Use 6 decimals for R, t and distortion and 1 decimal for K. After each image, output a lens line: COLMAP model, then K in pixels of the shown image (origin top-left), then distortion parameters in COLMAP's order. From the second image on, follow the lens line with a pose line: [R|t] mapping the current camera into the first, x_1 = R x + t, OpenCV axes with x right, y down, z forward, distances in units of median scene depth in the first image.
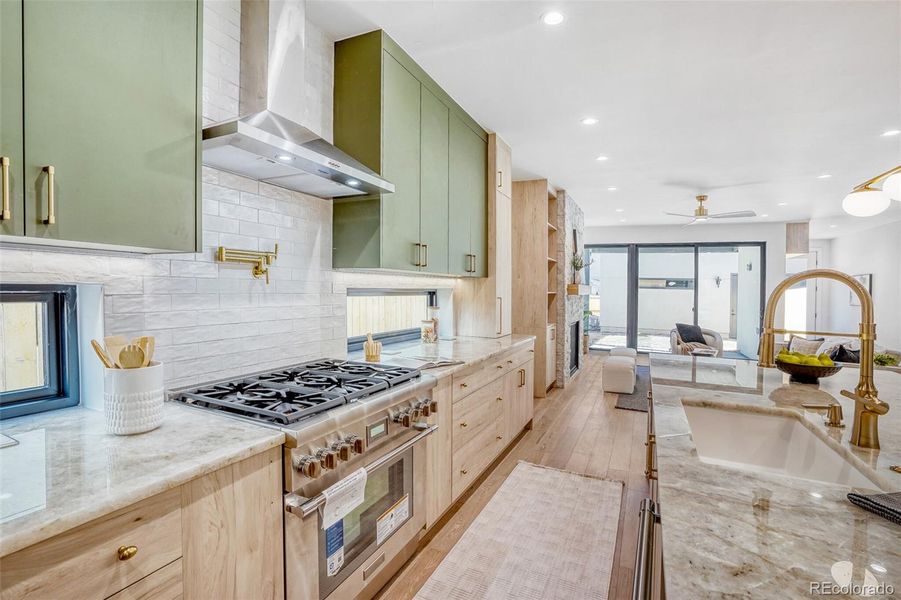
lens RADIAL K [[514.5, 0, 450.5], [0, 514.5, 300.0], [0, 0, 1]] dist [-0.023710, 0.000822]
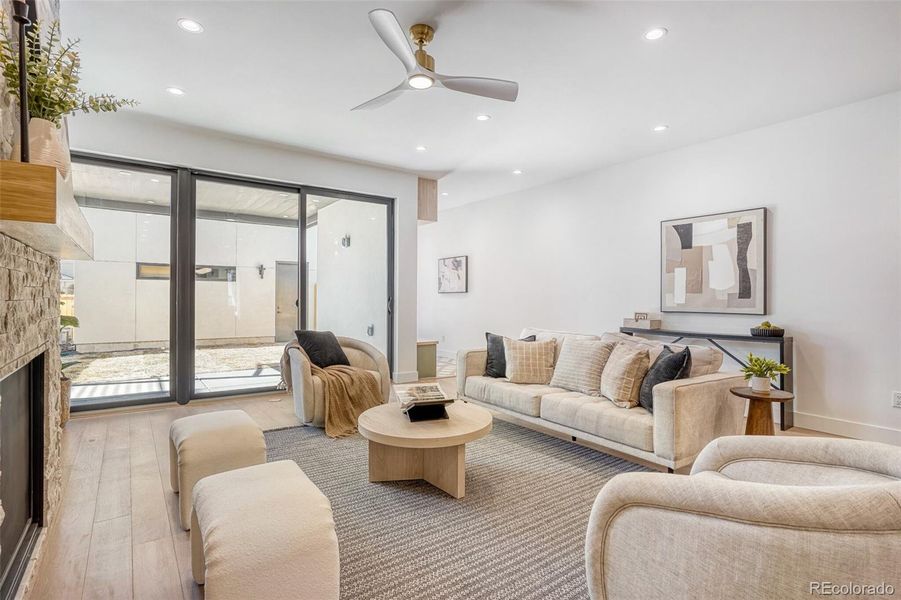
lens RADIAL K [[452.6, 0, 450.5], [0, 452.6, 300.0], [0, 0, 1]] dist [-0.058220, 0.027415]
pose [[0.518802, -0.028047, 0.854434, 0.142052], [0.035331, 0.999311, 0.011350, 0.015315], [-0.854164, 0.024300, 0.519435, 0.622863]]
